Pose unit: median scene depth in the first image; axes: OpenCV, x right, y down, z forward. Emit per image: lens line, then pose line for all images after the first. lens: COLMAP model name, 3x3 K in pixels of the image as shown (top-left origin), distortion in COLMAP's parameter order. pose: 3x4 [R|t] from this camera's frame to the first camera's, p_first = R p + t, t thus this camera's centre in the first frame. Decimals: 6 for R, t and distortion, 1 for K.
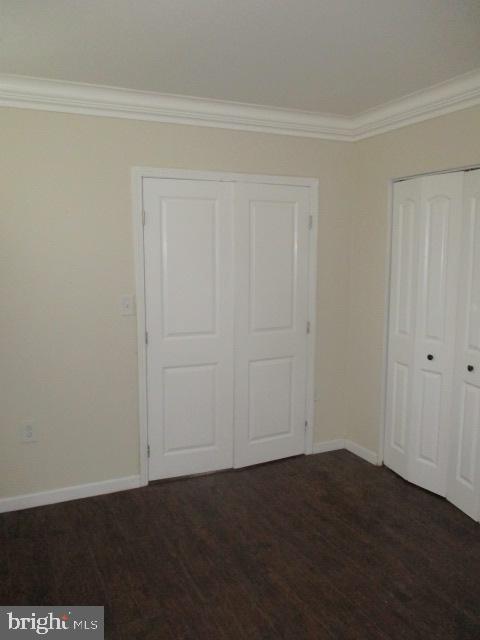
lens RADIAL K [[536.1, 0, 240.0], [0, 536.1, 320.0], [0, 0, 1]] dist [-0.016116, -0.003162]
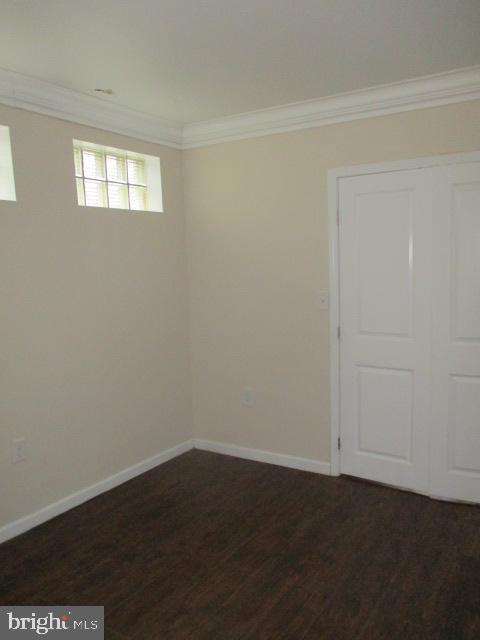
lens RADIAL K [[561.9, 0, 240.0], [0, 561.9, 320.0], [0, 0, 1]] dist [0.007179, -0.000582]
pose [[0.526687, 0.079884, -0.846298, 0.640176], [-0.075859, 0.996019, 0.046807, -0.028161], [0.846668, 0.039547, 0.530650, 0.263395]]
